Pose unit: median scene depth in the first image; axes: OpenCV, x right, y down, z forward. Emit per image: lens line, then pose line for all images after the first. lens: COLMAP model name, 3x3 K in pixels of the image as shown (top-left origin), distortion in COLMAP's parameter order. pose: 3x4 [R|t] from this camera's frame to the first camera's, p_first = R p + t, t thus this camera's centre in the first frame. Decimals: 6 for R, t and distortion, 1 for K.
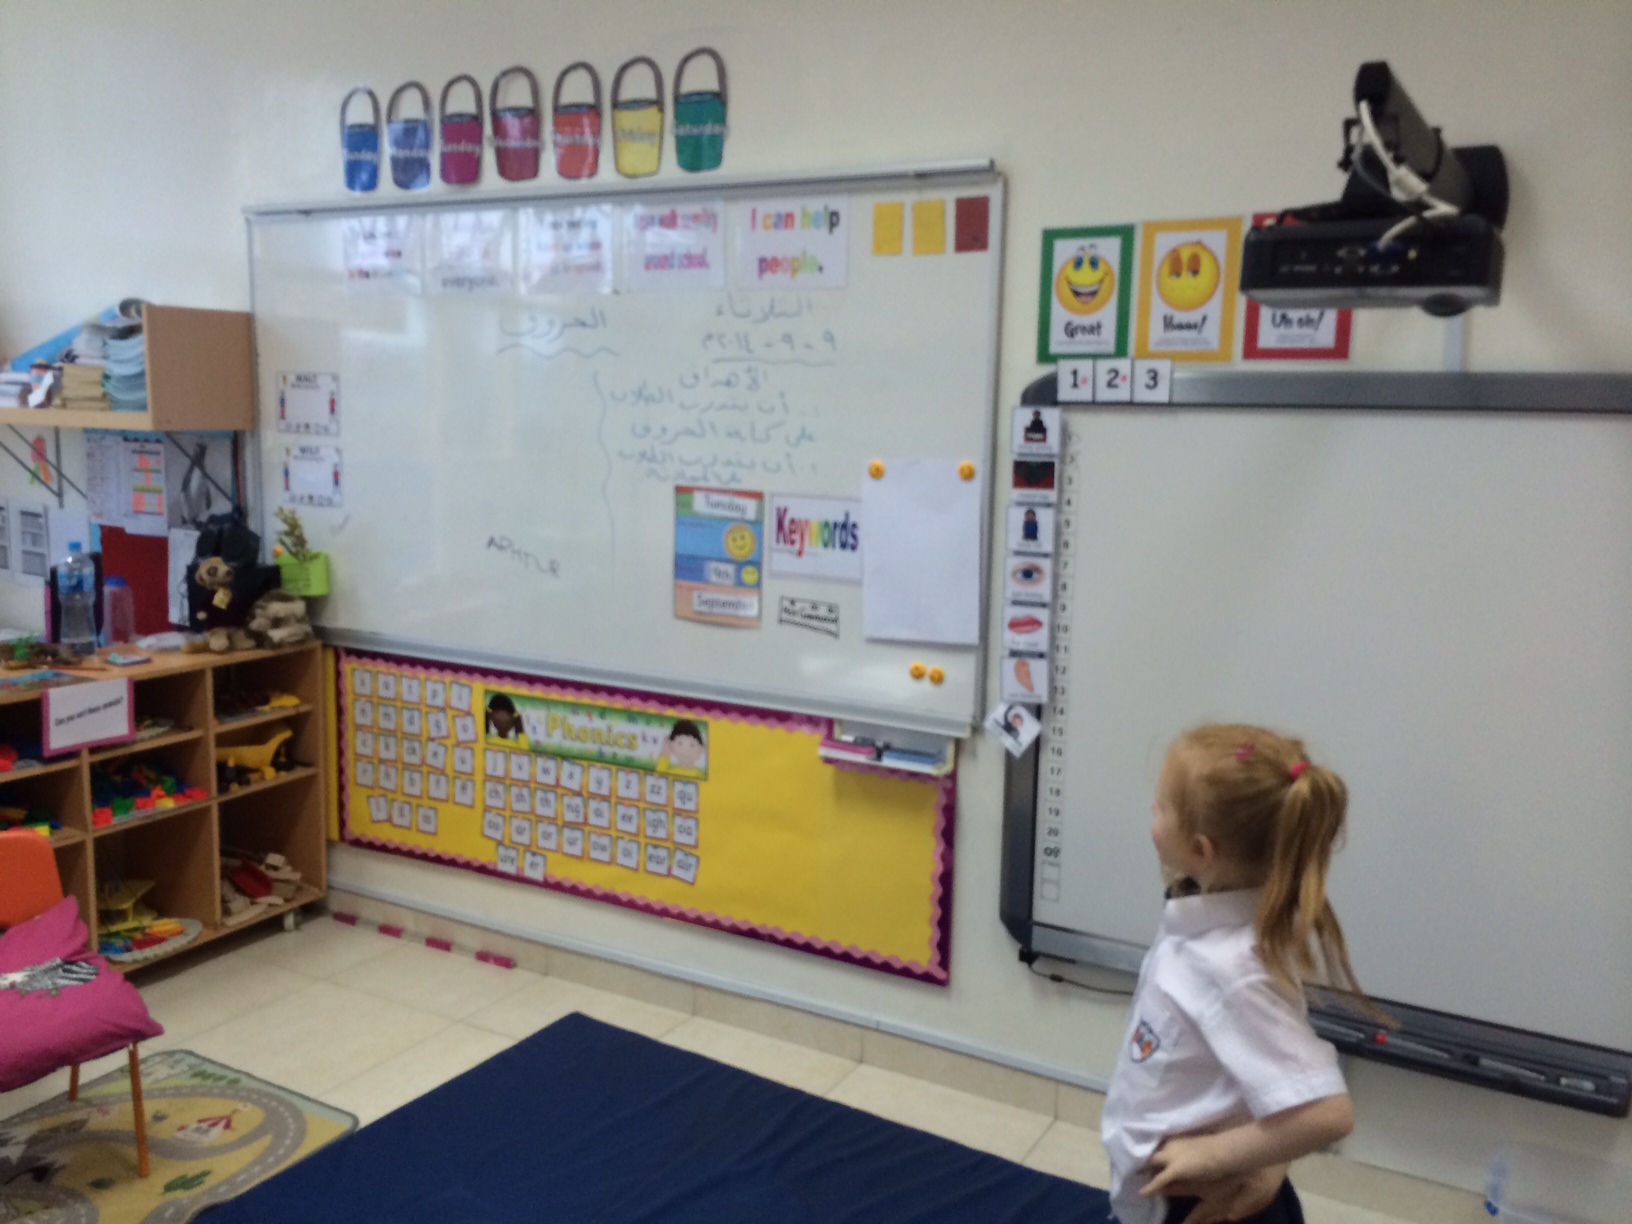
lens RADIAL K [[1401.4, 0, 838.1], [0, 1401.4, 571.6], [0, 0, 1]] dist [0.044988, -0.069783]
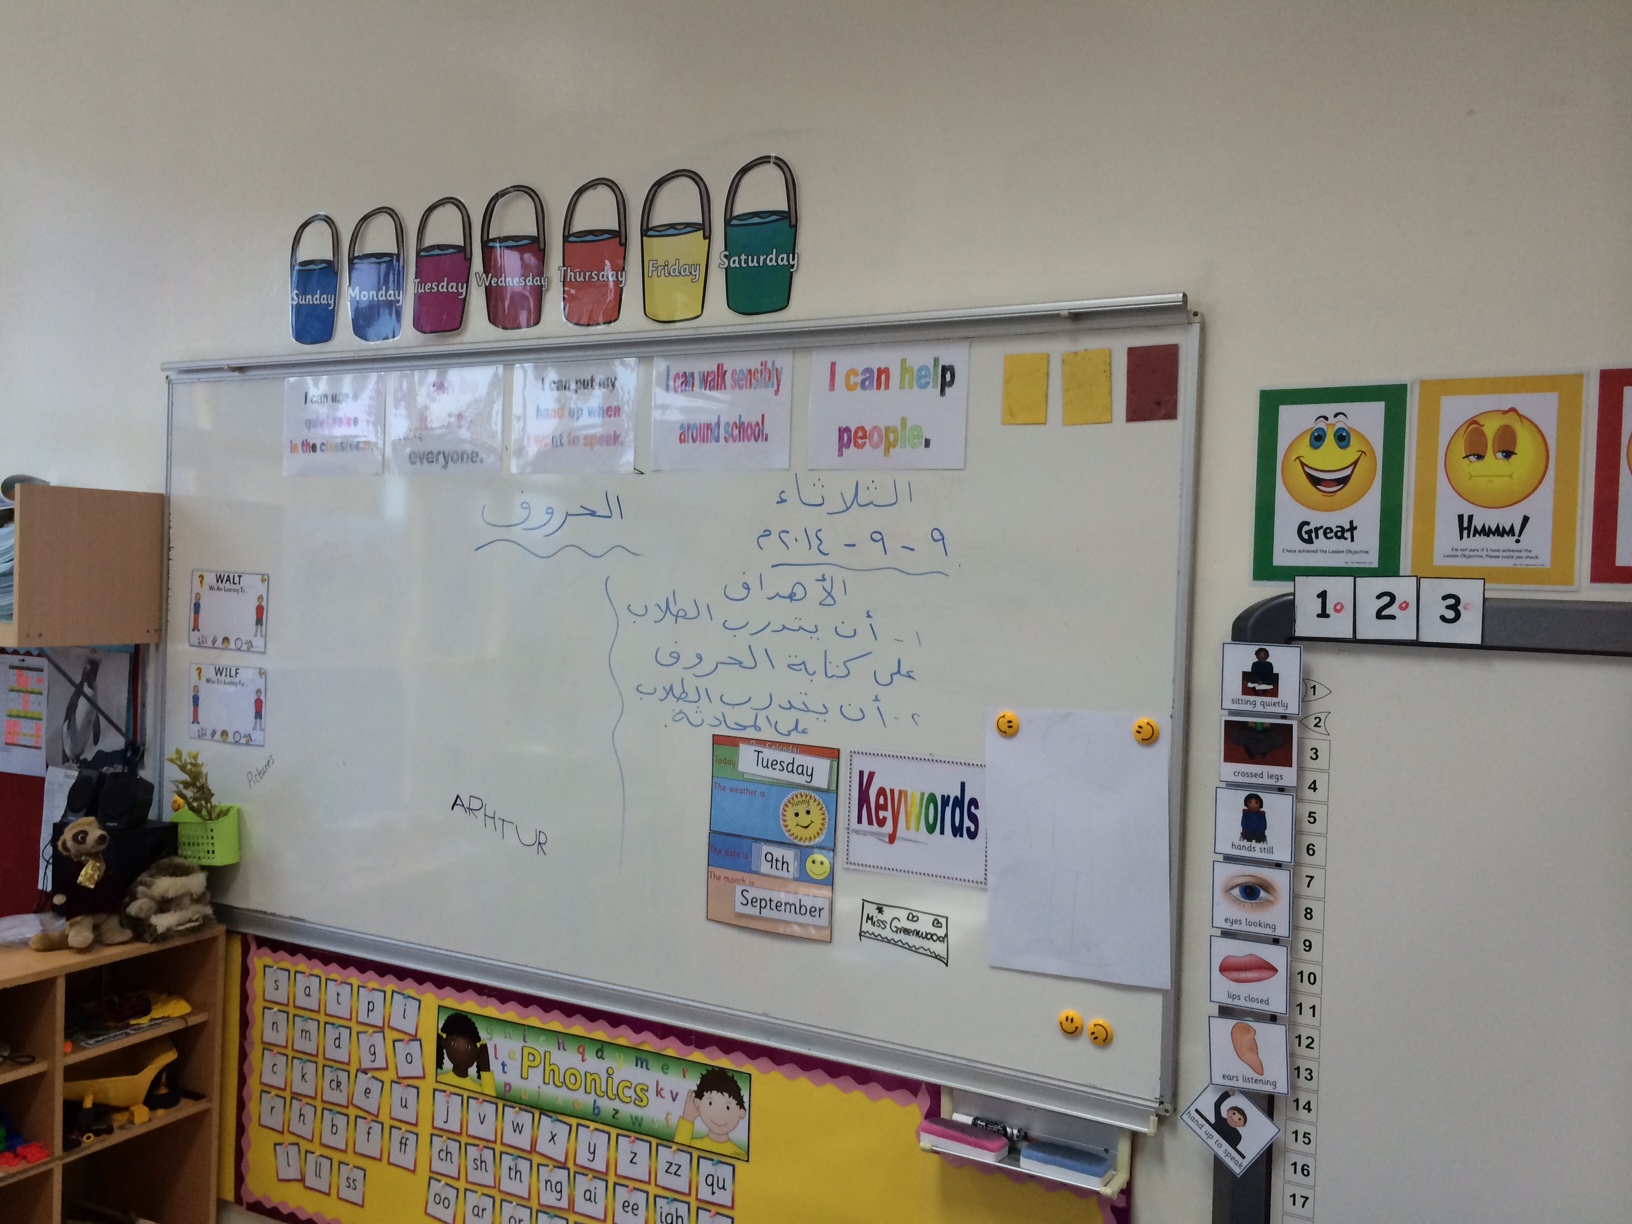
lens RADIAL K [[1401.4, 0, 868.1], [0, 1401.4, 540.6], [0, 0, 1]] dist [0.044988, -0.069783]
pose [[0.999714, 0.007548, 0.022690, -0.051305], [-0.004151, 0.989246, -0.146203, -0.052752], [-0.023550, 0.146067, 0.988994, 0.256684]]
